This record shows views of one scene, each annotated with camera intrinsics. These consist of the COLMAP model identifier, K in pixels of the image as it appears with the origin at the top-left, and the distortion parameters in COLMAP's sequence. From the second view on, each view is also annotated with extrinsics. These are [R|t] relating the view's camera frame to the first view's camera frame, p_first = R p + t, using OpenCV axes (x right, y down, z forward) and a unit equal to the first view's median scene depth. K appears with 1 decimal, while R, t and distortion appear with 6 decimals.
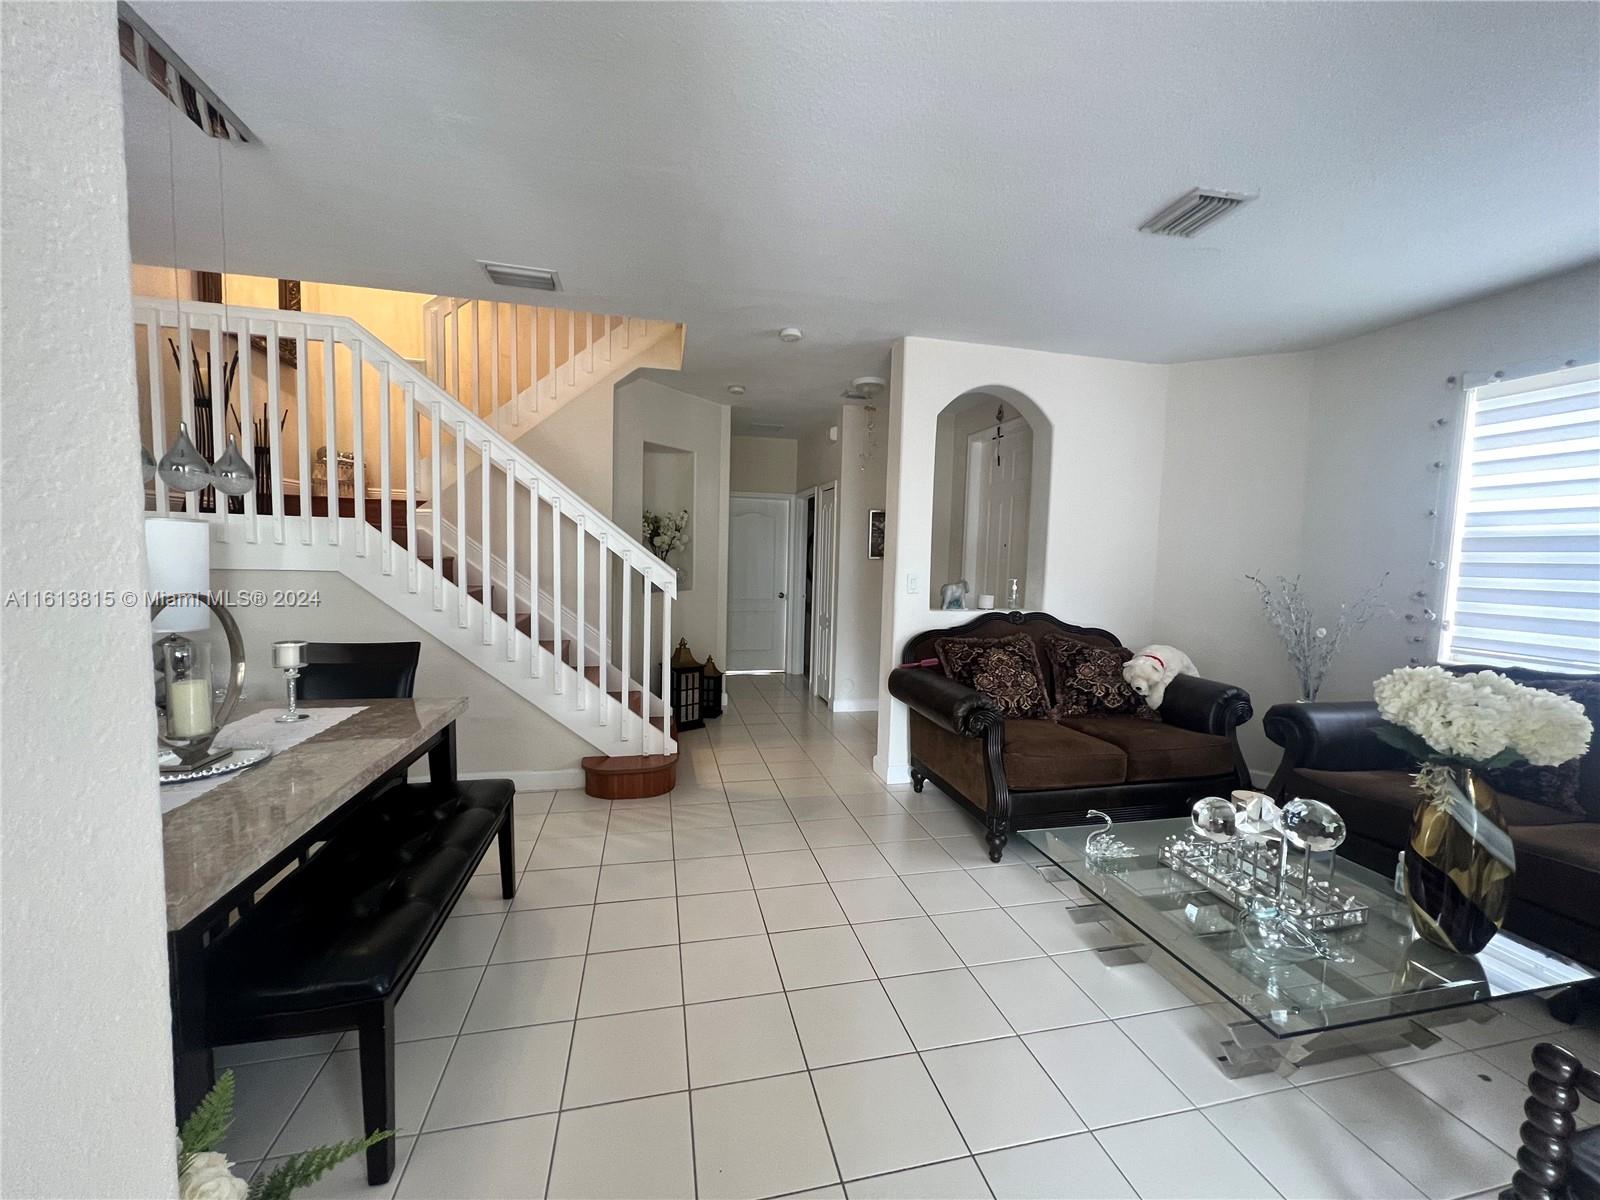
lens RADIAL K [[640.9, 0, 800.8], [0, 640.9, 603.8], [0, 0, 1]] dist [-0.008375, 0.001457]
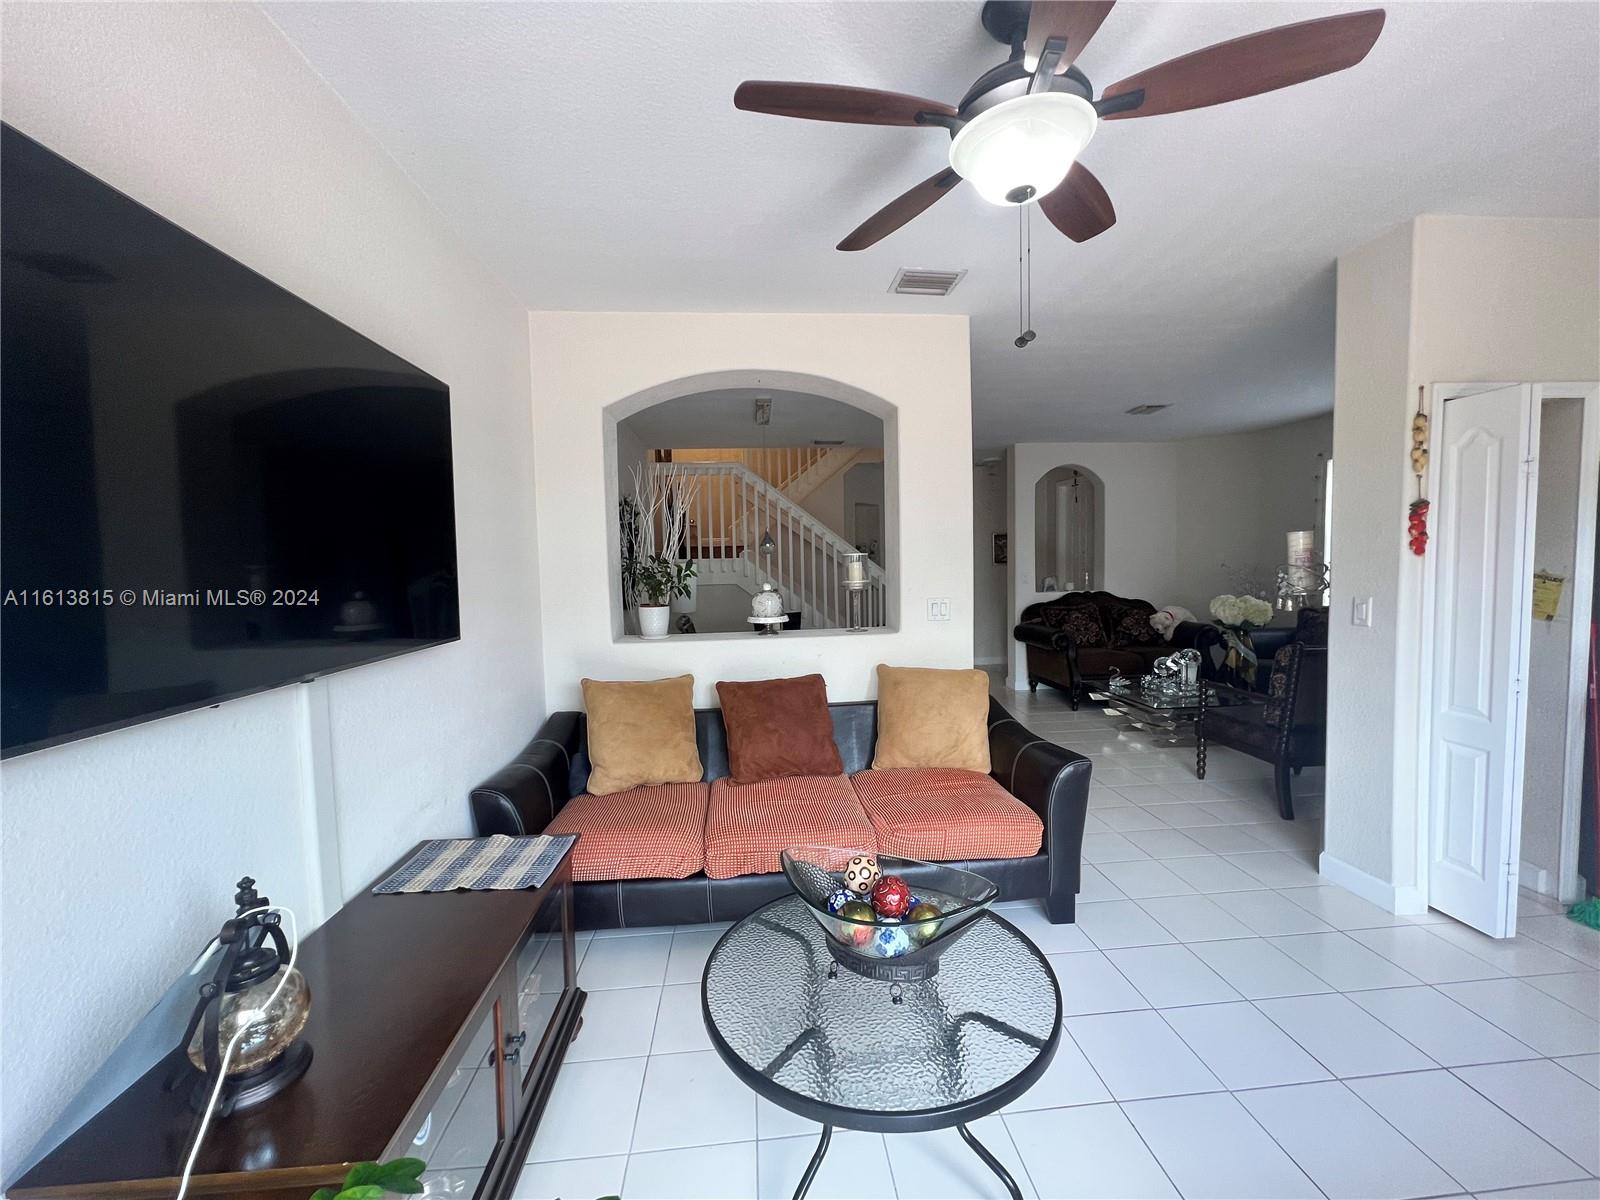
lens RADIAL K [[640.9, 0, 804.5], [0, 640.9, 604.5], [0, 0, 1]] dist [-0.008375, 0.001457]
pose [[0.988535, -0.040544, -0.145446, -0.187127], [0.038296, 0.999100, -0.018225, 0.055472], [0.146054, 0.012446, 0.989198, -0.904767]]
